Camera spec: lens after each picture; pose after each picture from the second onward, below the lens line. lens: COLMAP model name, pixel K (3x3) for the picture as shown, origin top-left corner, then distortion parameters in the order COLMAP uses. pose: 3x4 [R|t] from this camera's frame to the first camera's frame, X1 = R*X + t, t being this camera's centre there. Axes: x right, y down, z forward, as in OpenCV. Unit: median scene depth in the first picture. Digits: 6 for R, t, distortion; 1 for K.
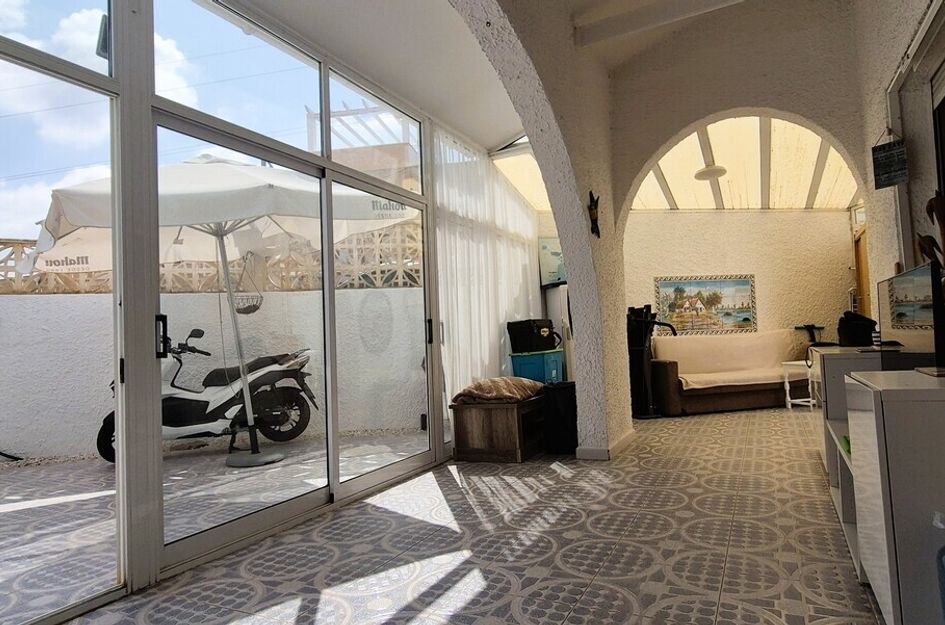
lens RADIAL K [[565.7, 0, 473.4], [0, 565.7, 319.5], [0, 0, 1]] dist [0.005844, -0.001375]
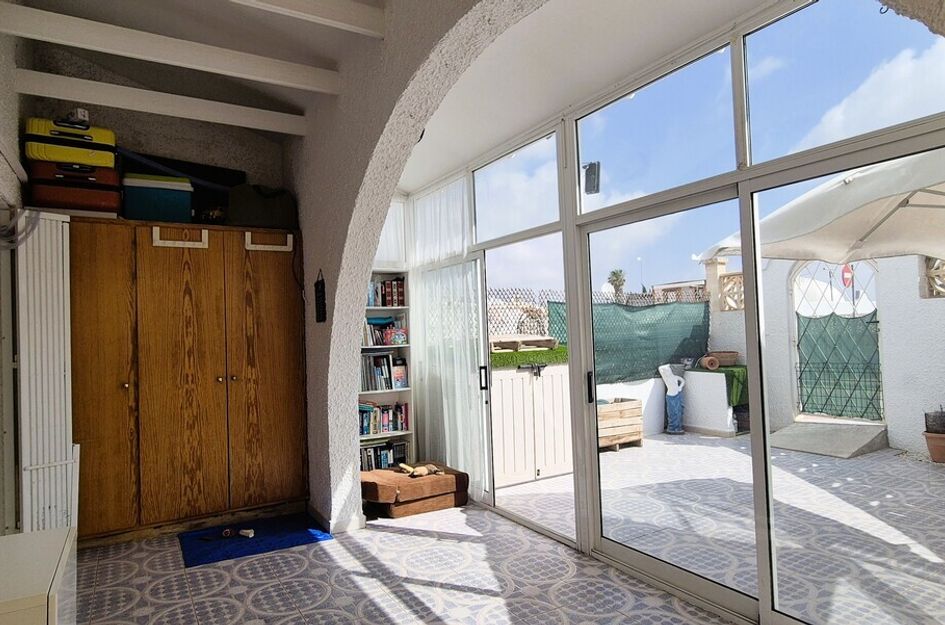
lens RADIAL K [[565.7, 0, 473.4], [0, 565.7, 319.5], [0, 0, 1]] dist [0.005844, -0.001375]
pose [[-0.512816, 0.047157, -0.857202, 0.454834], [0.088445, 0.996079, 0.001885, -0.096509], [0.853930, -0.074849, -0.514976, 0.857134]]
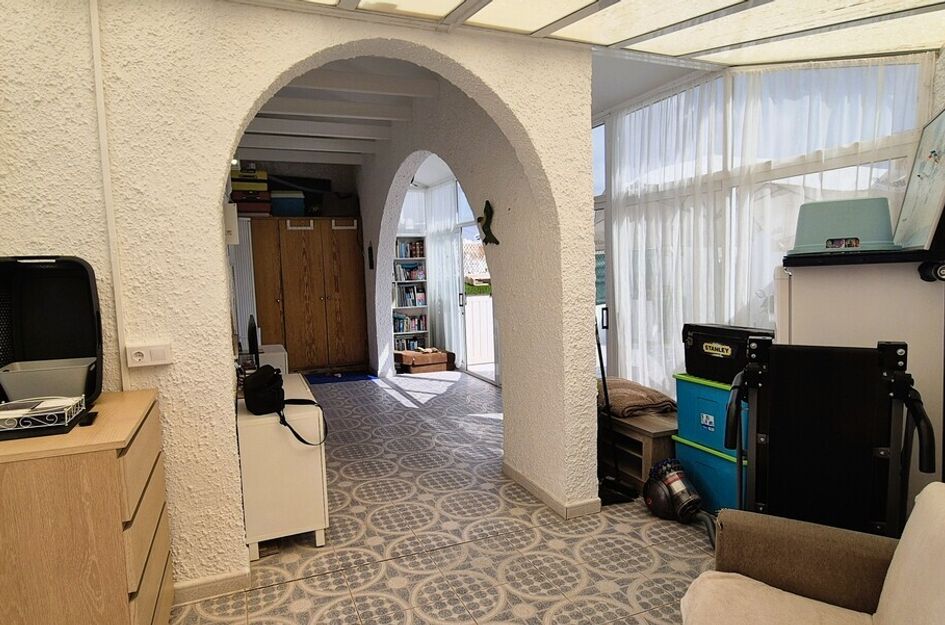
lens RADIAL K [[565.7, 0, 473.4], [0, 565.7, 319.5], [0, 0, 1]] dist [0.005844, -0.001375]
pose [[-0.631191, 0.146192, -0.761725, 0.959562], [0.088003, 0.989233, 0.116934, -0.136442], [0.770618, 0.006773, -0.637261, 1.544389]]
